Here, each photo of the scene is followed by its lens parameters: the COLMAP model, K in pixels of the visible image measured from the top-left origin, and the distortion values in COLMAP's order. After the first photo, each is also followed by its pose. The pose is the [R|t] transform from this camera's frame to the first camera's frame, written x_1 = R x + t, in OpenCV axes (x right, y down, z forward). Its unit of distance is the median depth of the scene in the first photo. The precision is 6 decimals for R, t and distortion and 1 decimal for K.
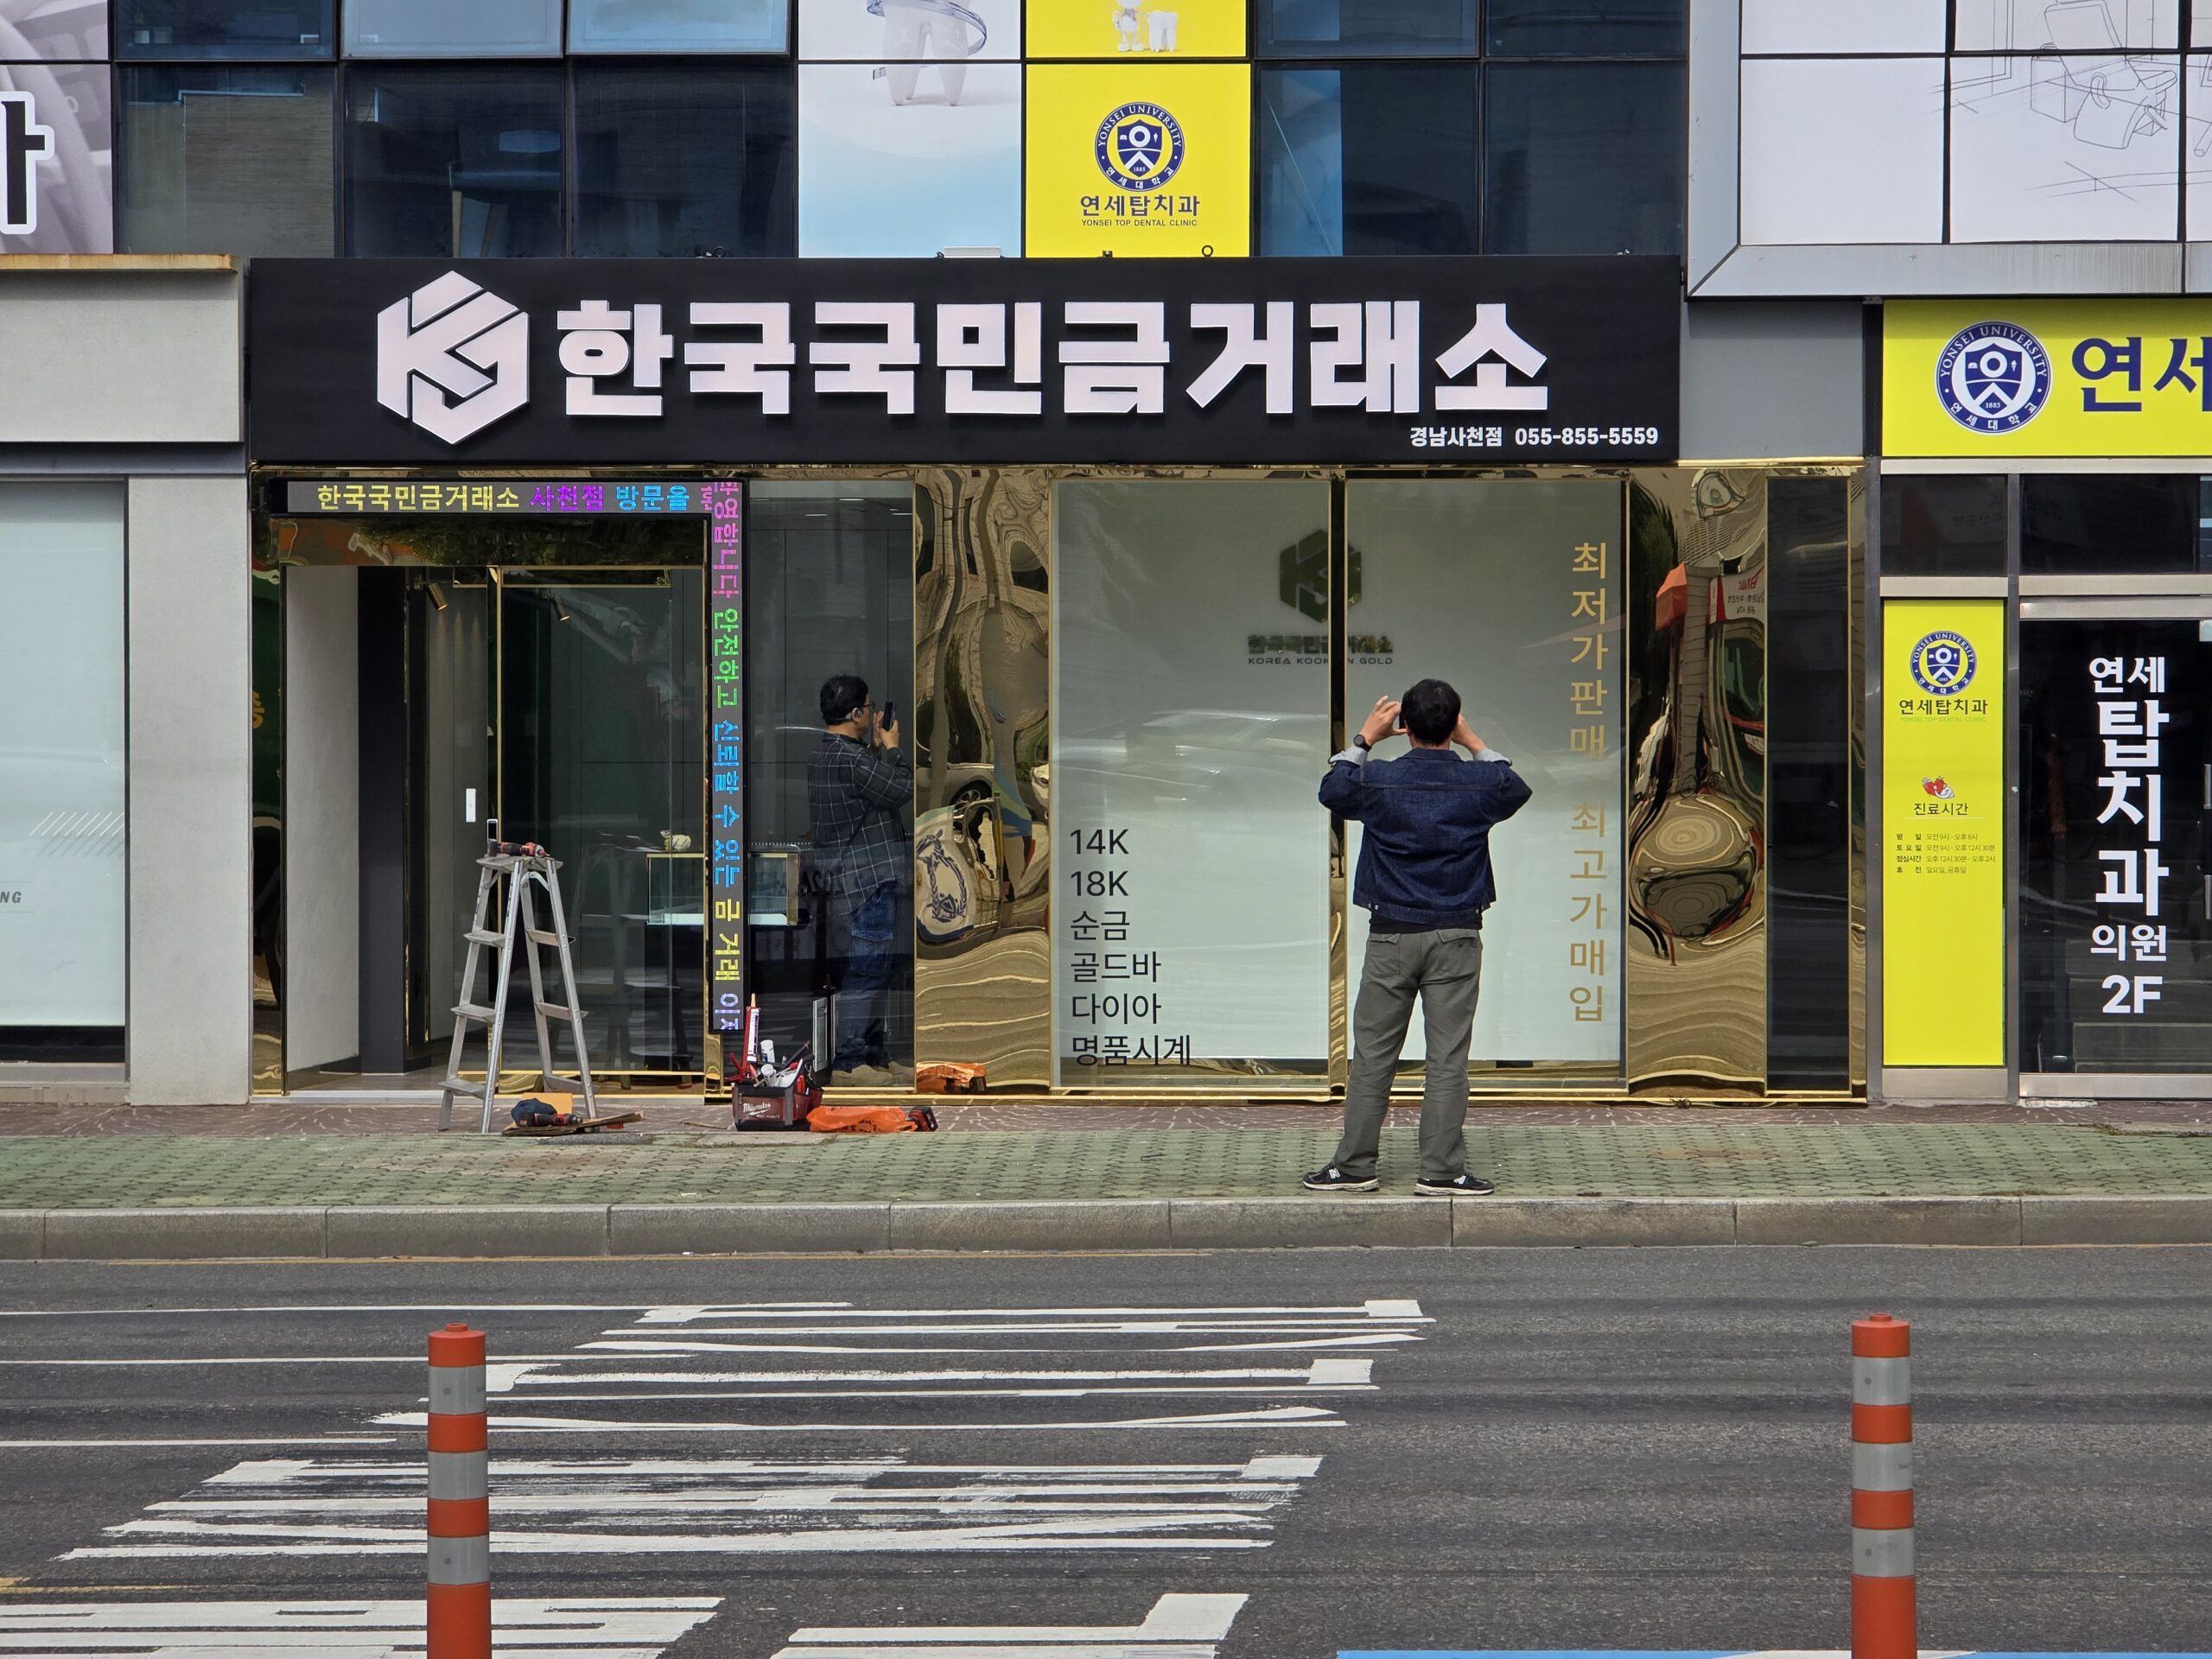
lens RADIAL K [[7413.1, 0, 1106.6], [0, 7413.1, 829.2], [0, 0, 1]] dist [0.153032, 0.000000]
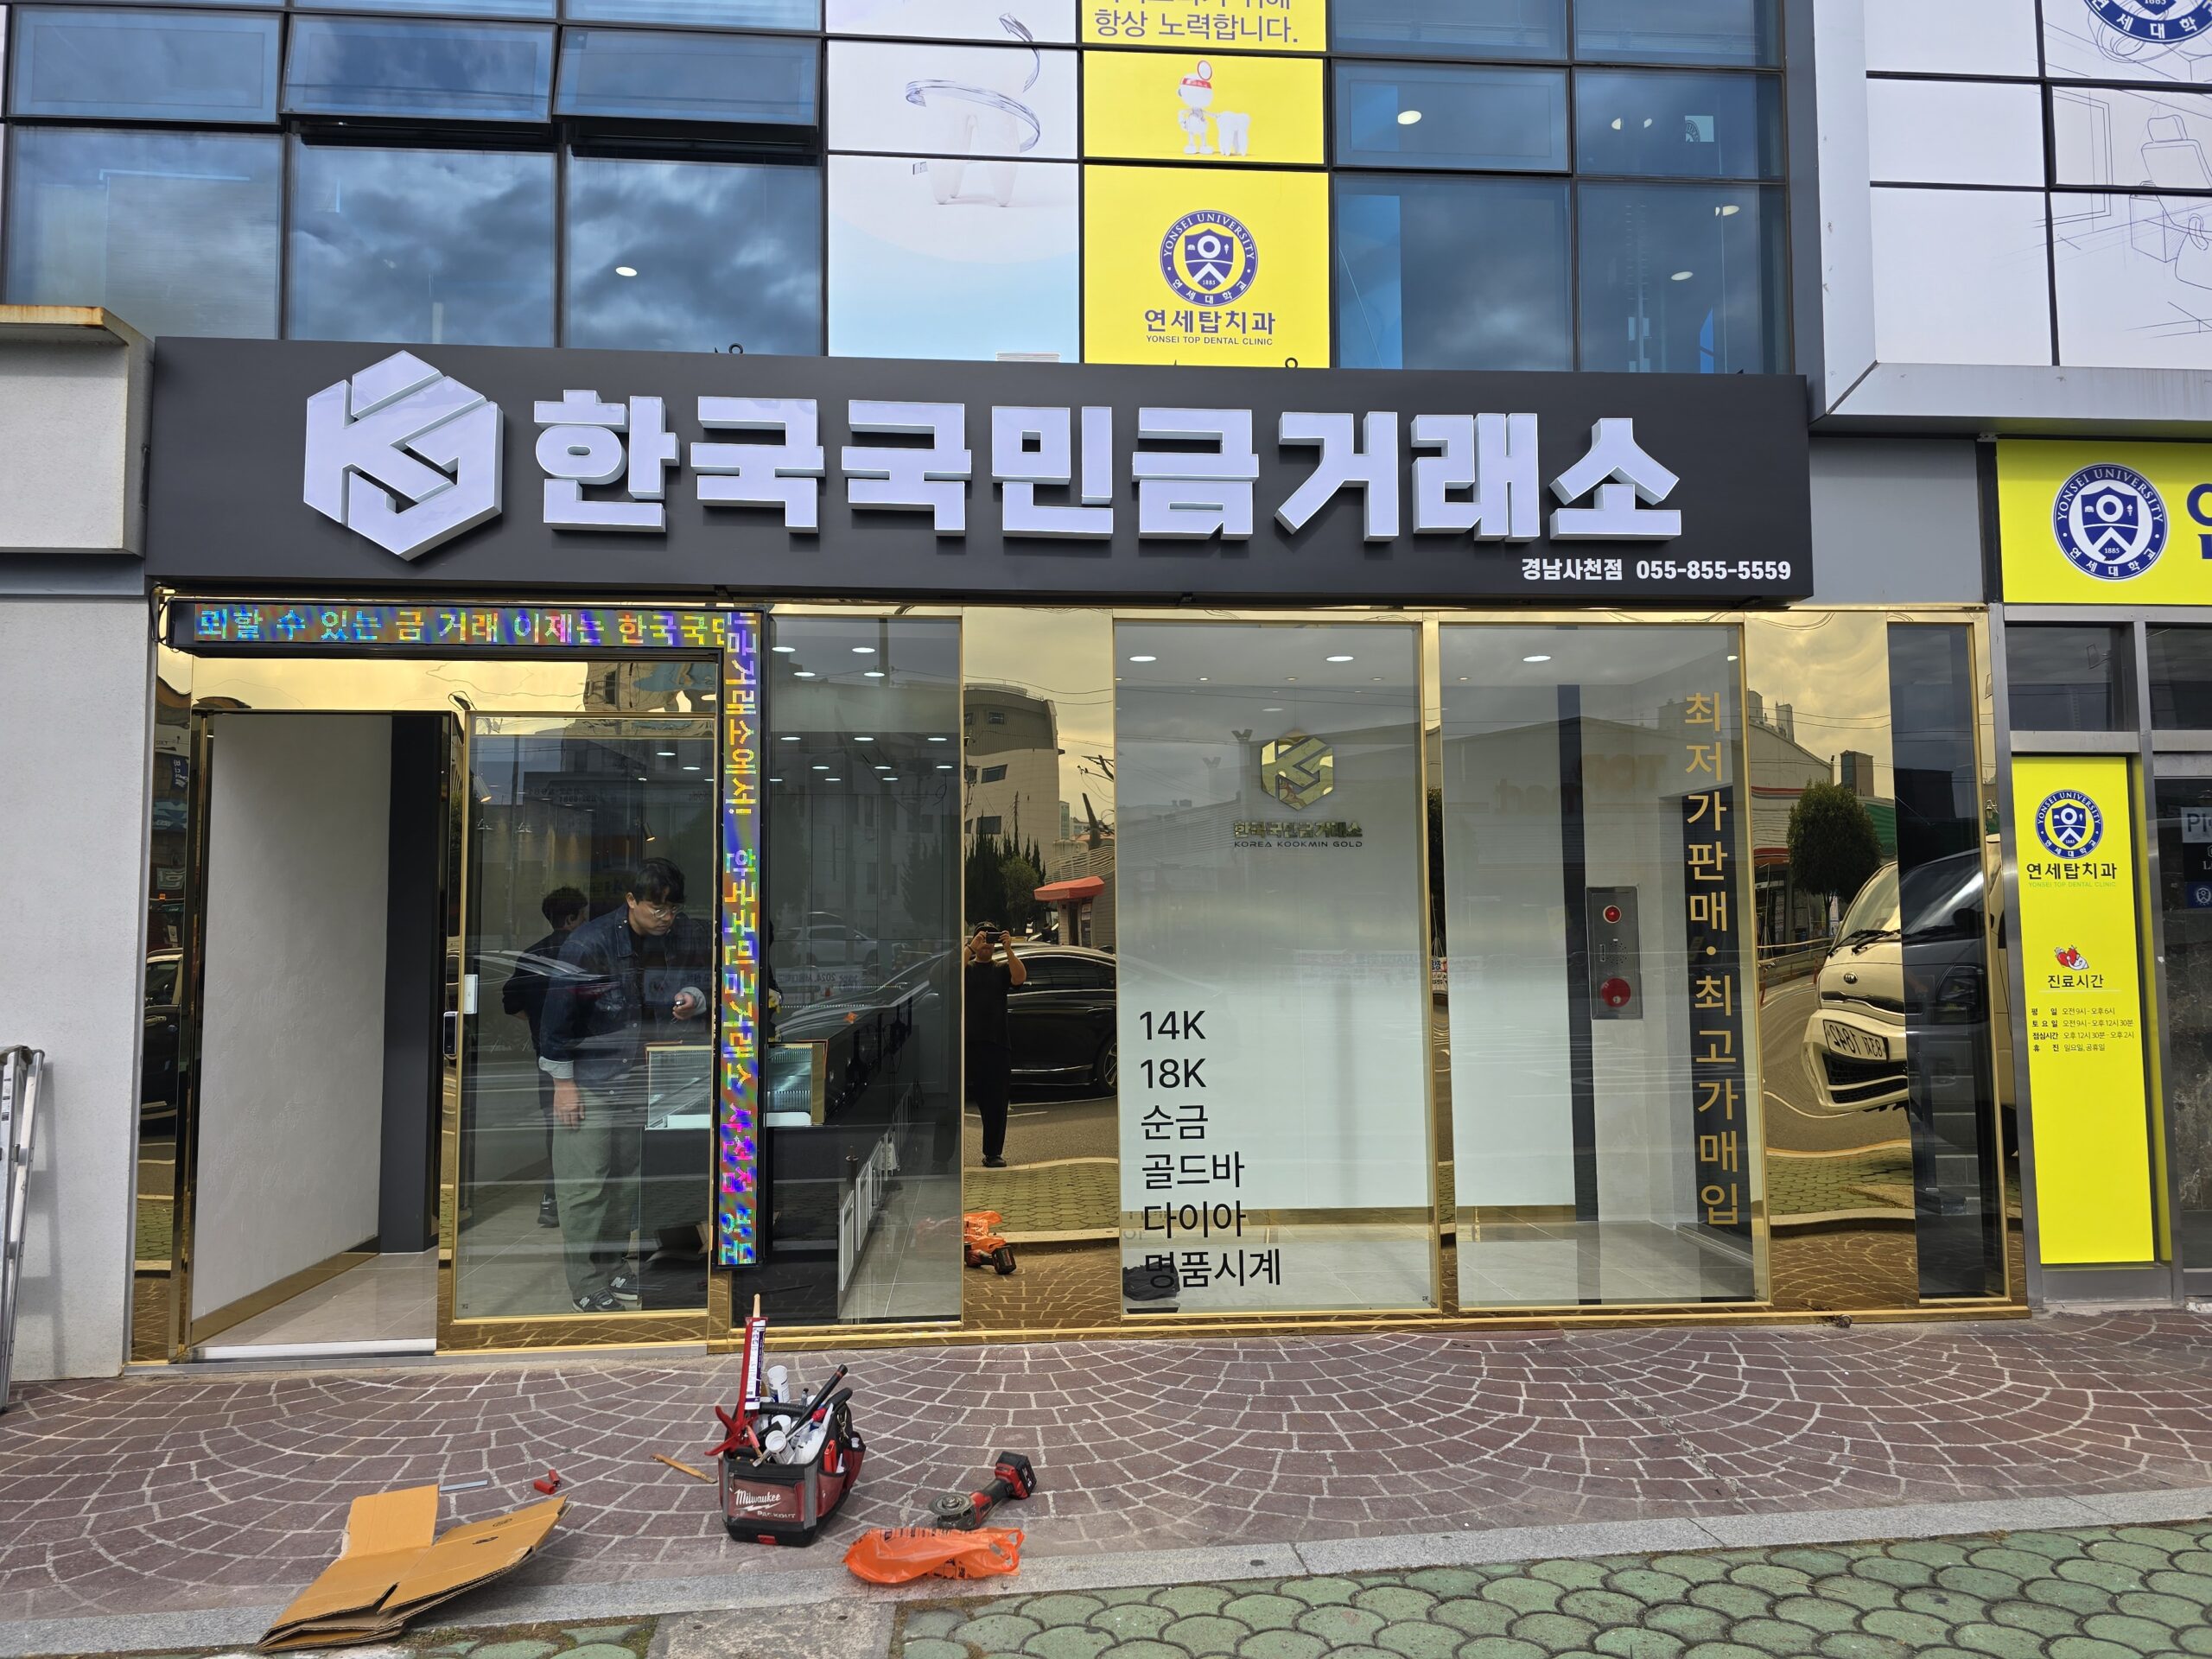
lens RADIAL K [[1497.2, 0, 1099.5], [0, 1497.2, 834.6], [0, 0, 1]] dist [0.052461, -0.012465]
pose [[0.989045, 0.002588, 0.147589, -0.036140], [0.009102, 0.996874, -0.078479, -0.007107], [-0.147331, 0.078963, 0.985930, 0.828939]]
